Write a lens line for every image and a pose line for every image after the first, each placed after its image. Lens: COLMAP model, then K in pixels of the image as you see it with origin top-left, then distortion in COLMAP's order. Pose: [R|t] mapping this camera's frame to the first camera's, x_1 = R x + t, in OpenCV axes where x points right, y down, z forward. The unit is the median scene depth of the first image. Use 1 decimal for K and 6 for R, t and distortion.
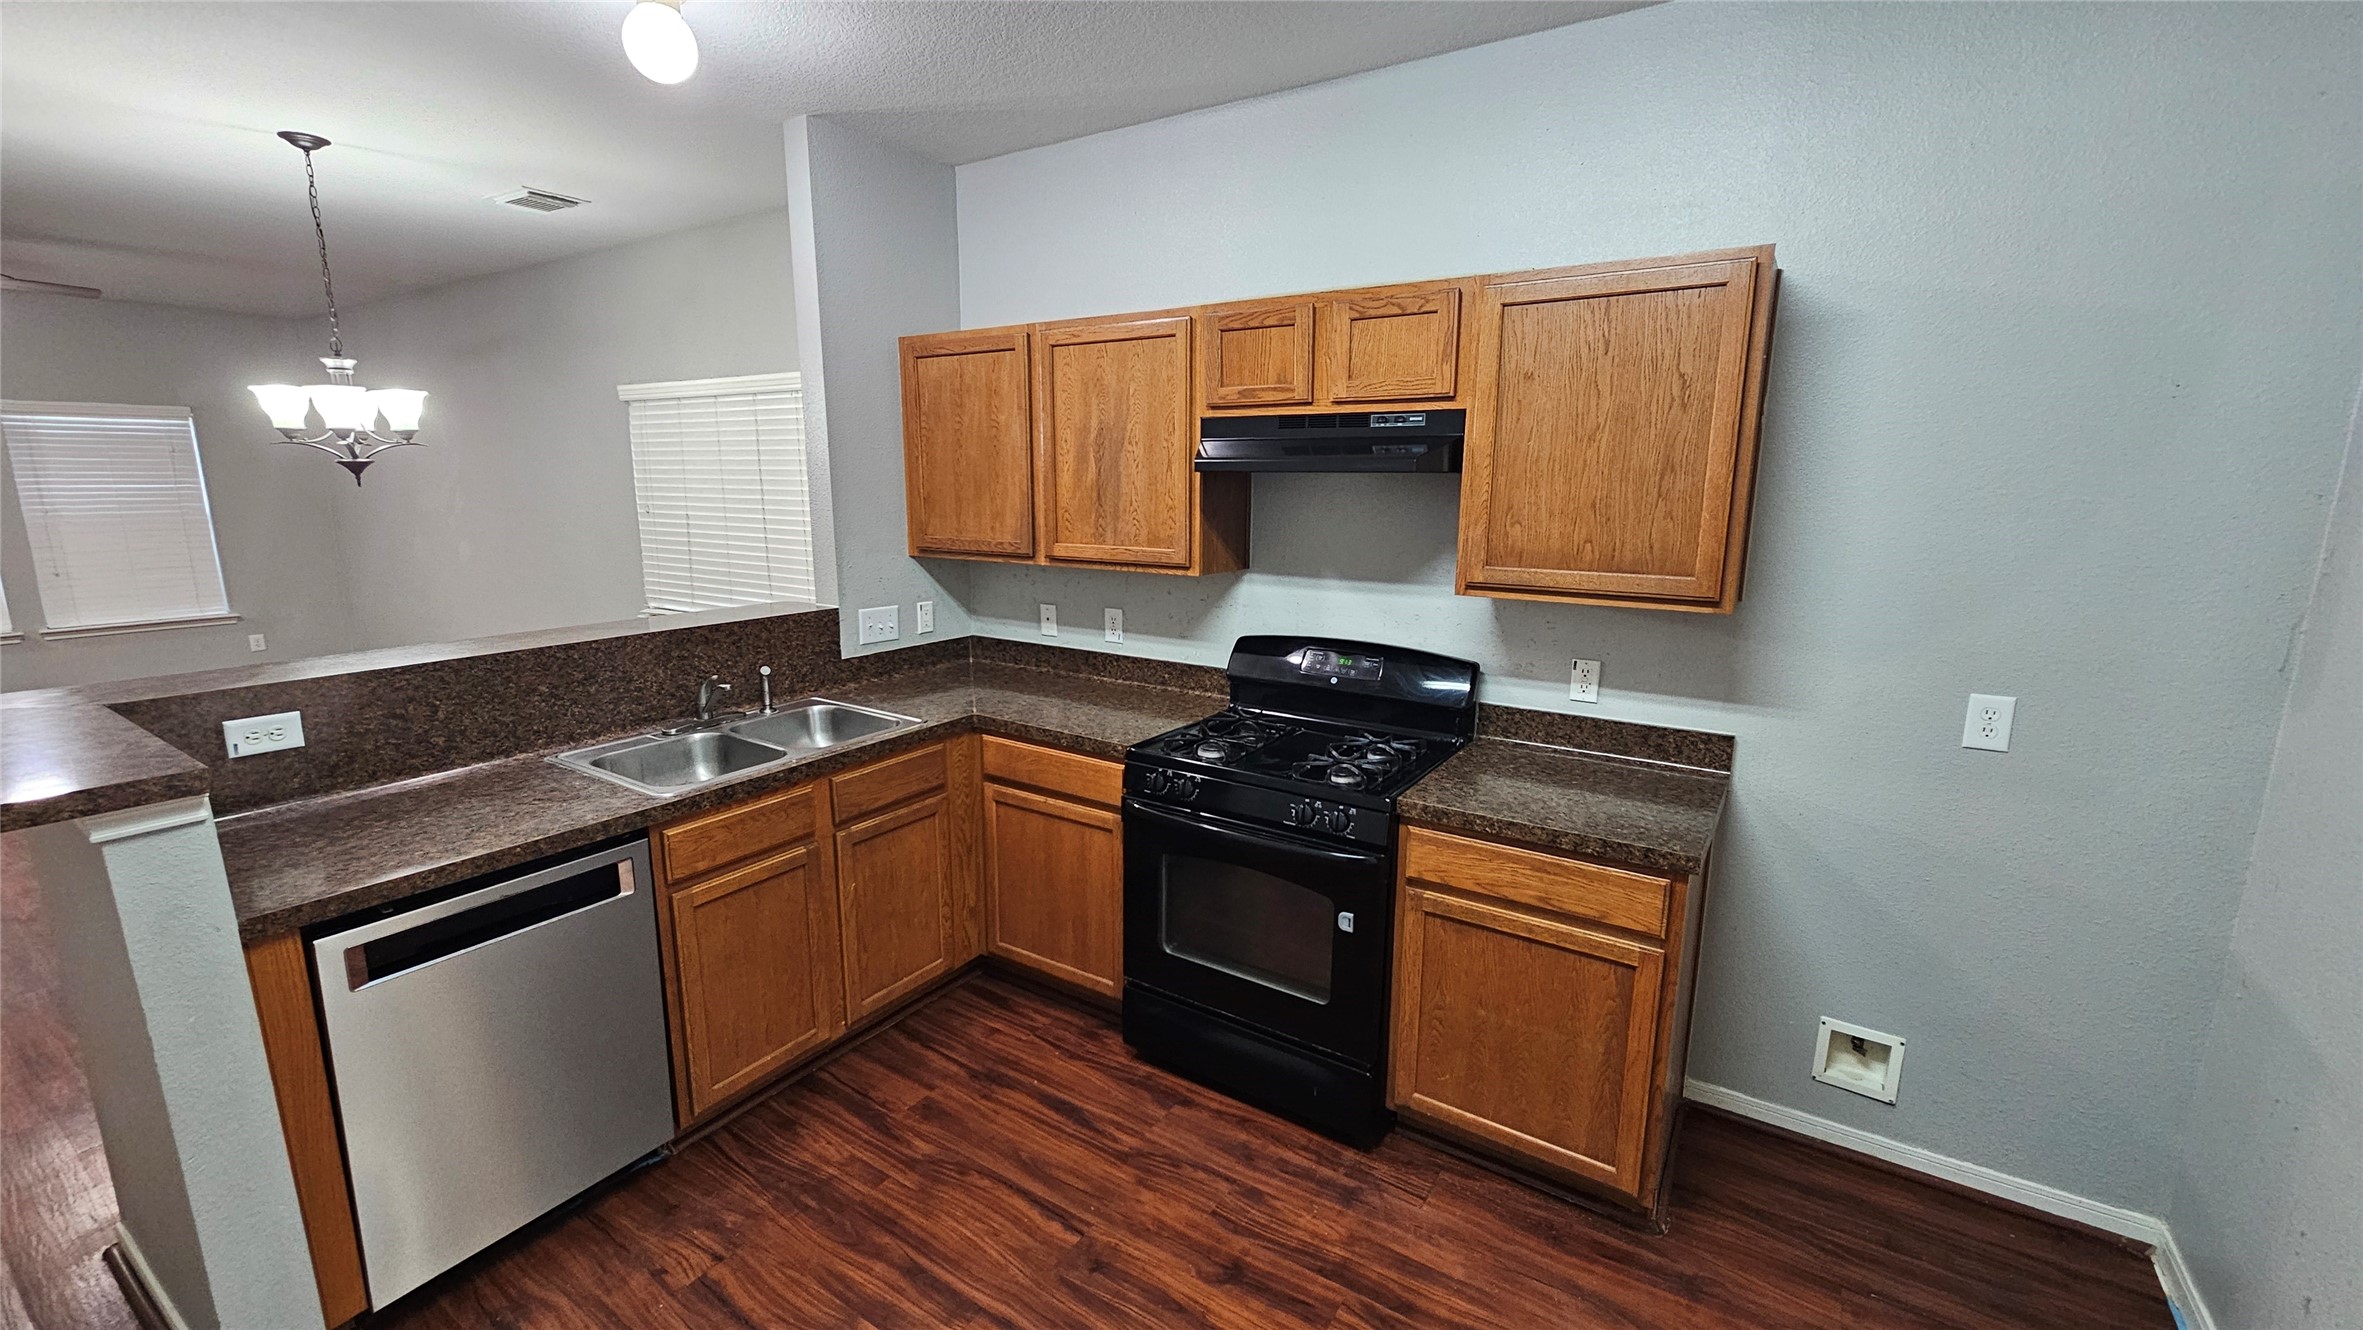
lens RADIAL K [[962.1, 0, 1173.6], [0, 962.1, 660.1], [0, 0, 1]] dist [0.000188, -0.000448]
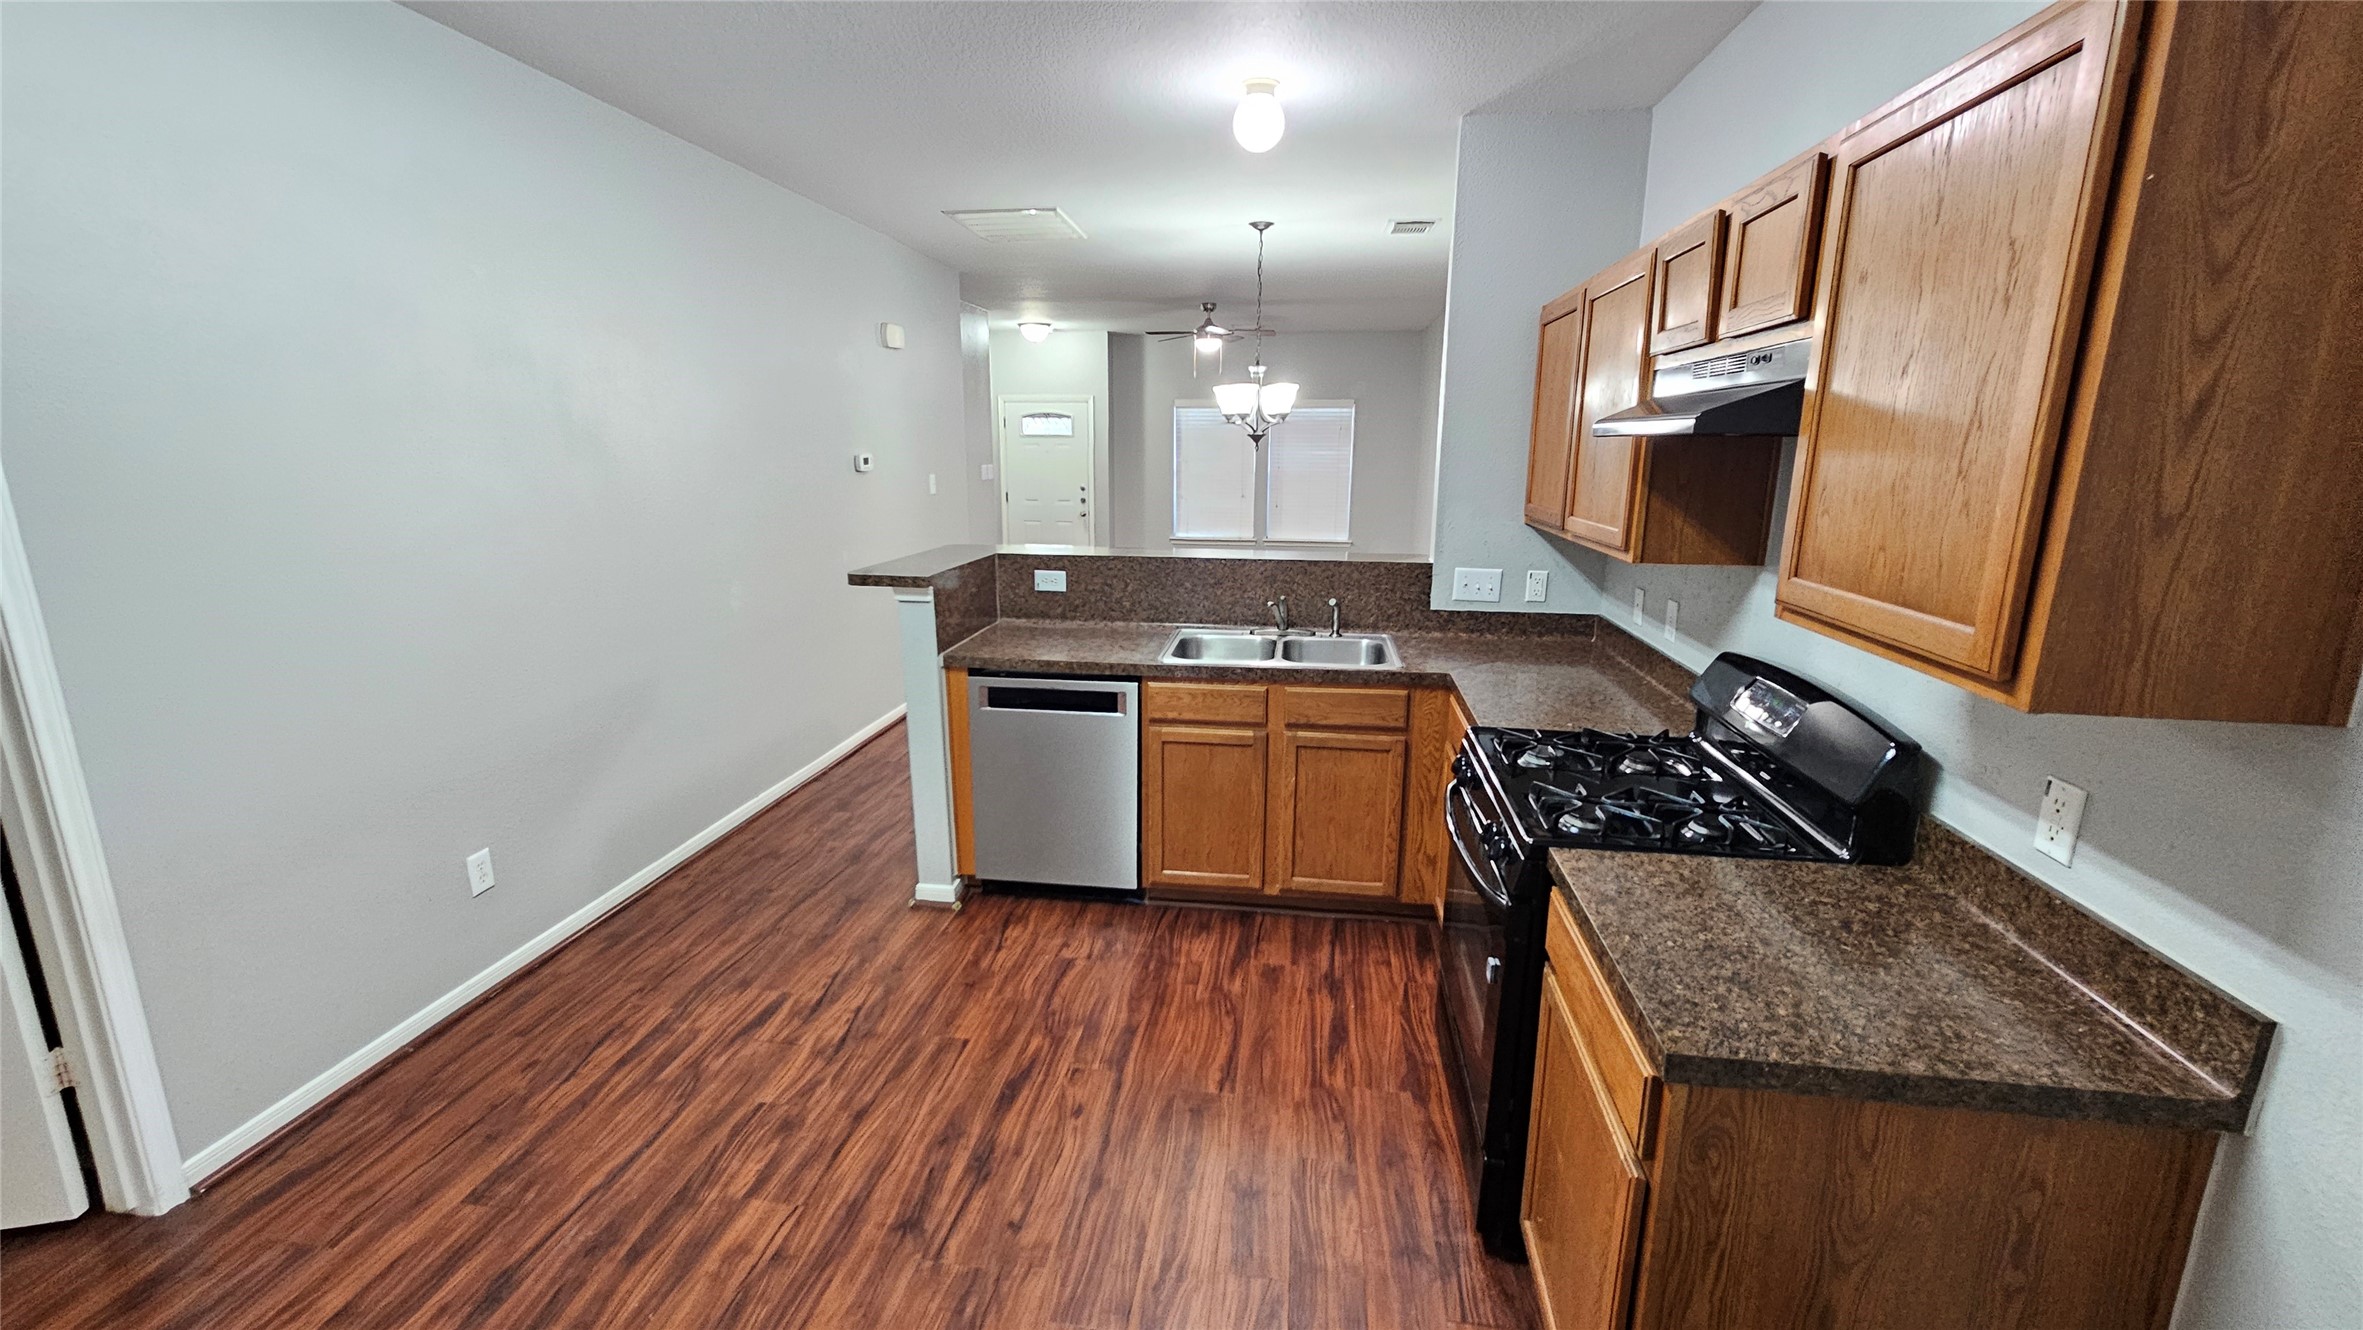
lens RADIAL K [[962.1, 0, 1171.0], [0, 962.1, 657.5], [0, 0, 1]] dist [0.000188, -0.000448]
pose [[0.430316, 0.195597, -0.881232, 0.645787], [-0.175822, 0.975706, 0.130711, -0.048946], [0.885390, 0.098693, 0.454252, 0.291824]]
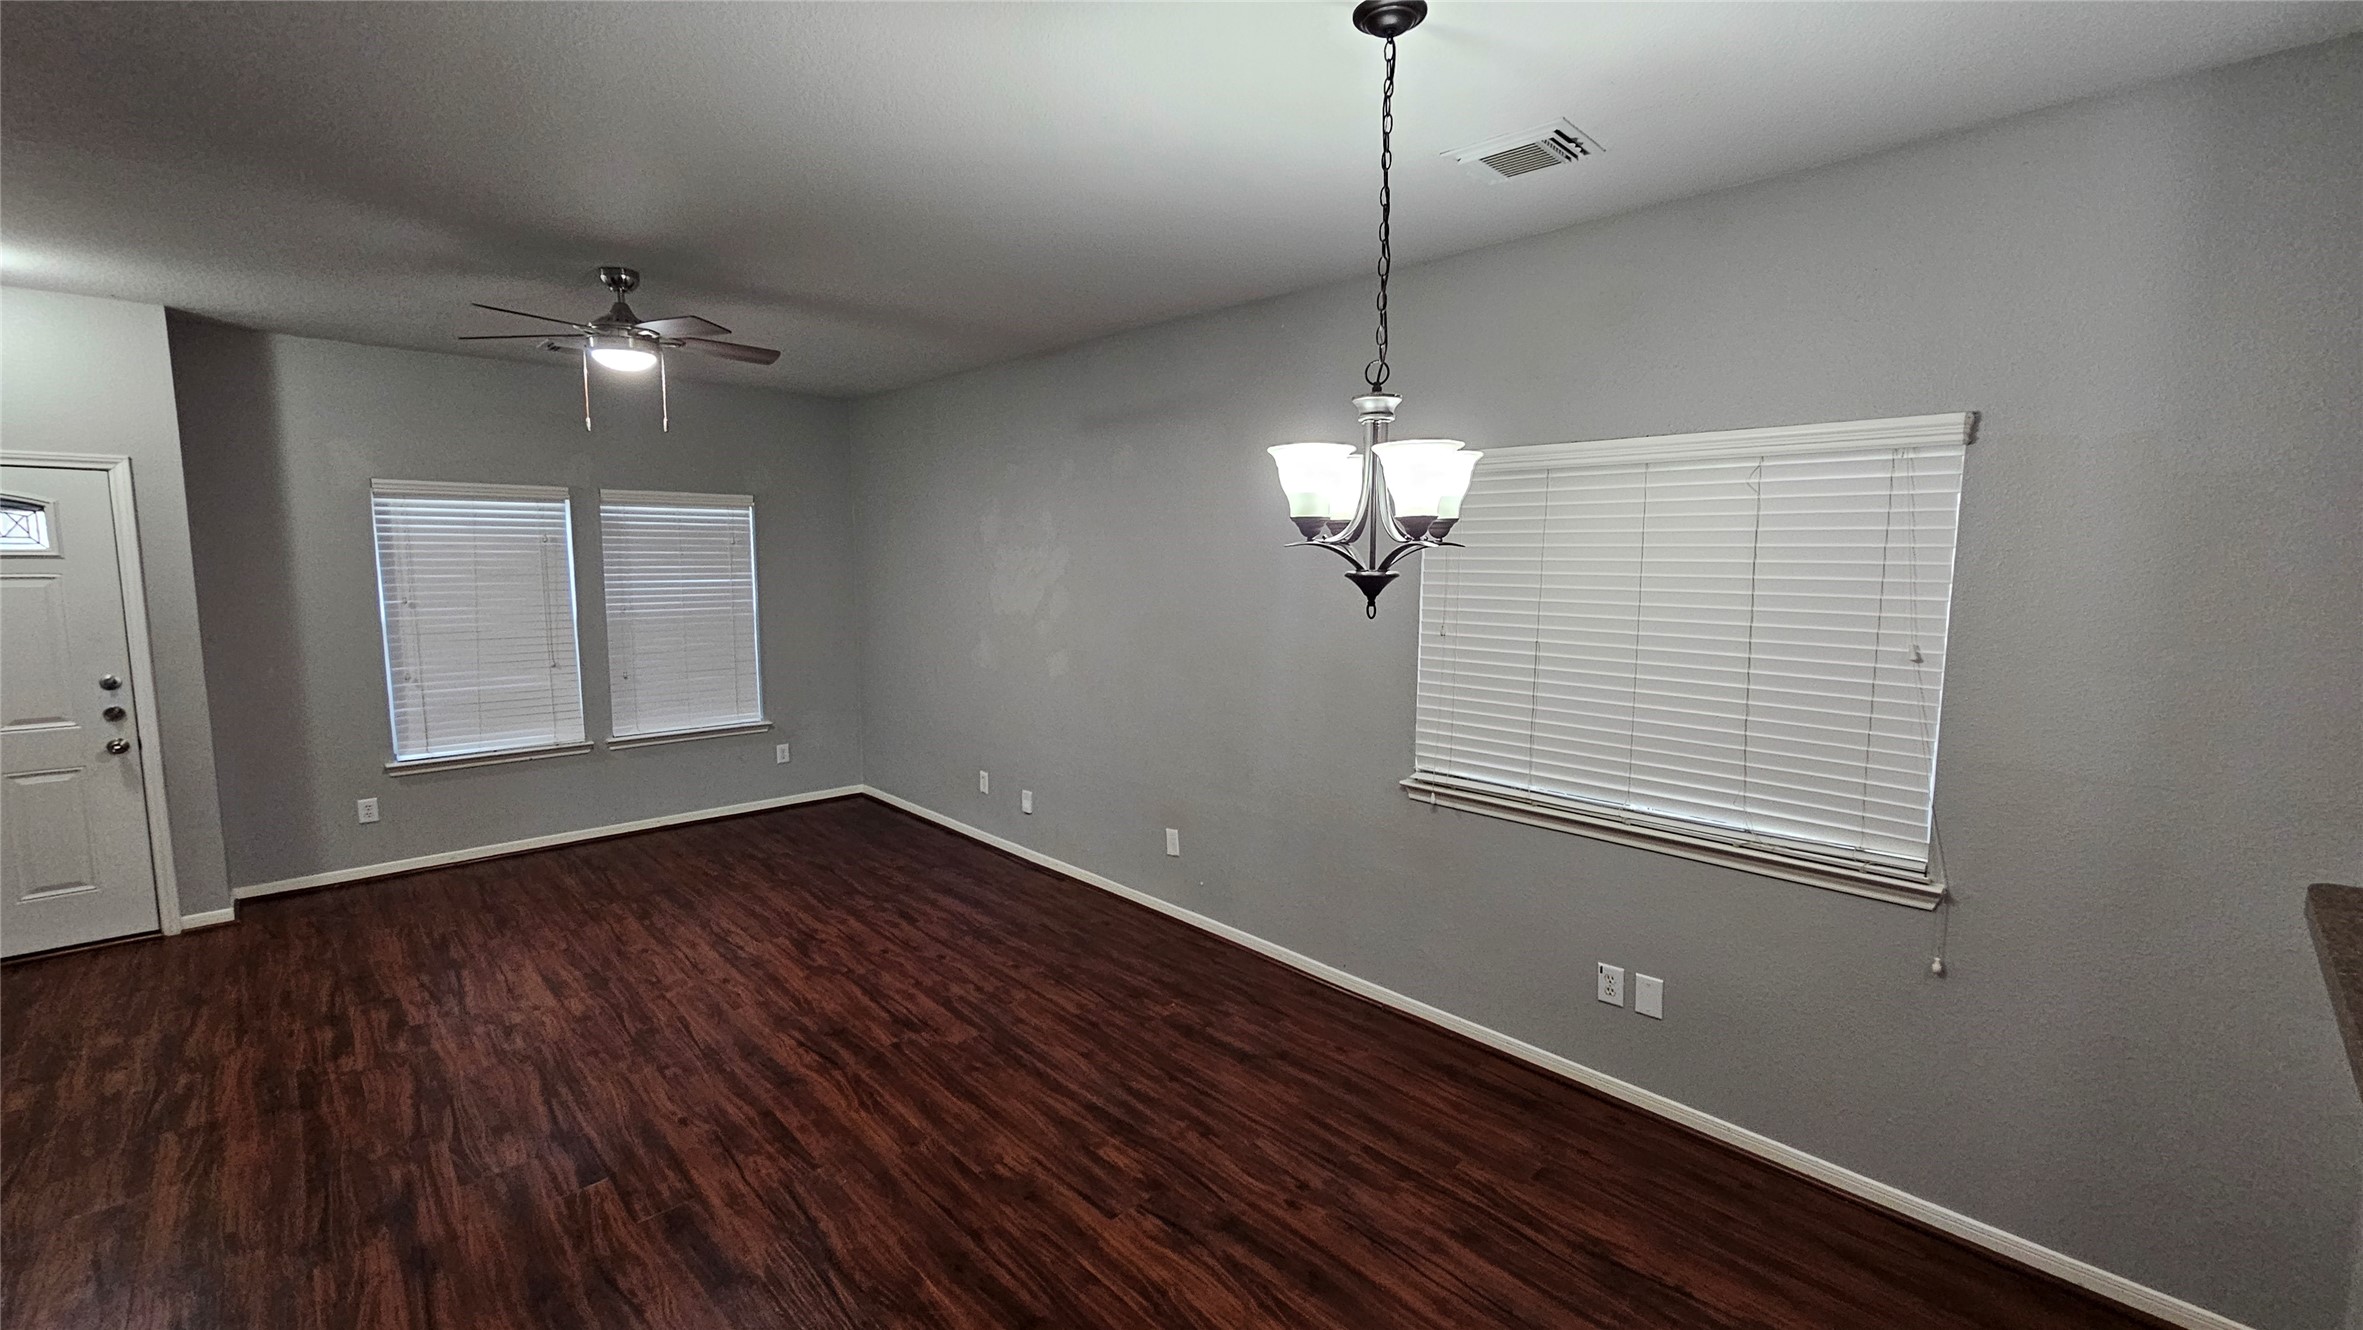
lens RADIAL K [[962.1, 0, 1181.1], [0, 962.1, 661.6], [0, 0, 1]] dist [0.000188, -0.000448]
pose [[0.974939, 0.025091, -0.221055, -1.080712], [-0.043425, 0.995970, -0.078472, -0.136067], [0.218195, 0.086105, 0.972099, 0.551009]]
